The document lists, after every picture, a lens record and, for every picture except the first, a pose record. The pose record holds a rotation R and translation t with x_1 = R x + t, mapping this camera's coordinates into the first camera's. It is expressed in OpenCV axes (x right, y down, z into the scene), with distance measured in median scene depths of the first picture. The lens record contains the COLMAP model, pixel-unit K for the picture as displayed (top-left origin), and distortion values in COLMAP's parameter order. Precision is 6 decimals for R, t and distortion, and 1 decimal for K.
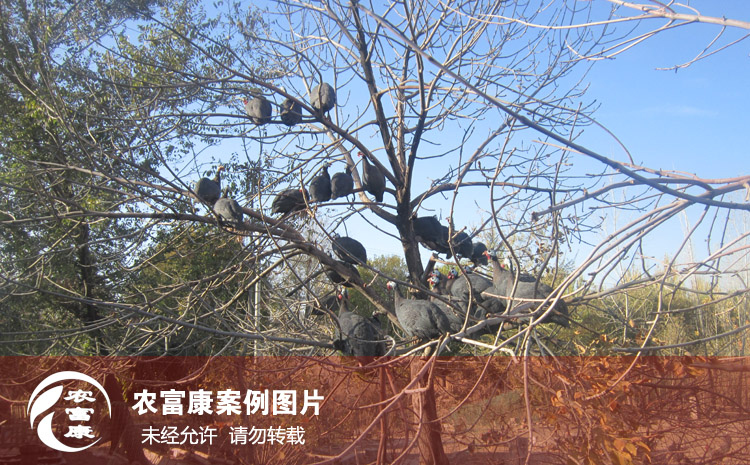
lens RADIAL K [[613.7, 0, 365.0], [0, 613.7, 212.7], [0, 0, 1]] dist [-0.031516, 0.003253]
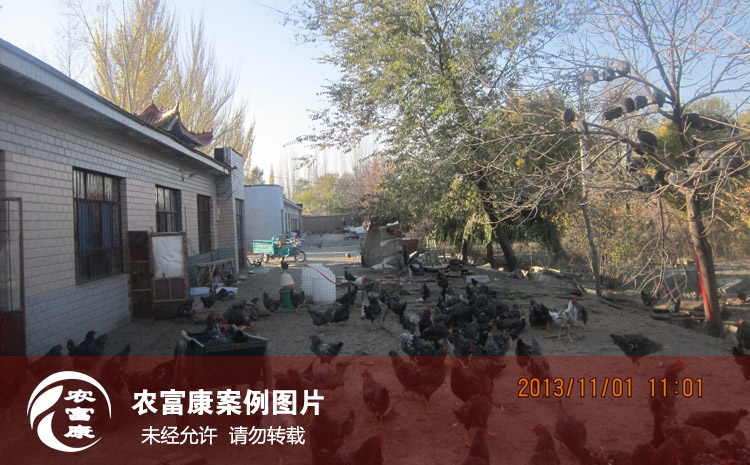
lens RADIAL K [[613.7, 0, 365.0], [0, 613.7, 212.7], [0, 0, 1]] dist [-0.031516, 0.003253]
pose [[0.870301, -0.056326, -0.489288, 0.124006], [0.174105, 0.964481, 0.198653, -0.241291], [0.460720, -0.258075, 0.849196, -1.072732]]
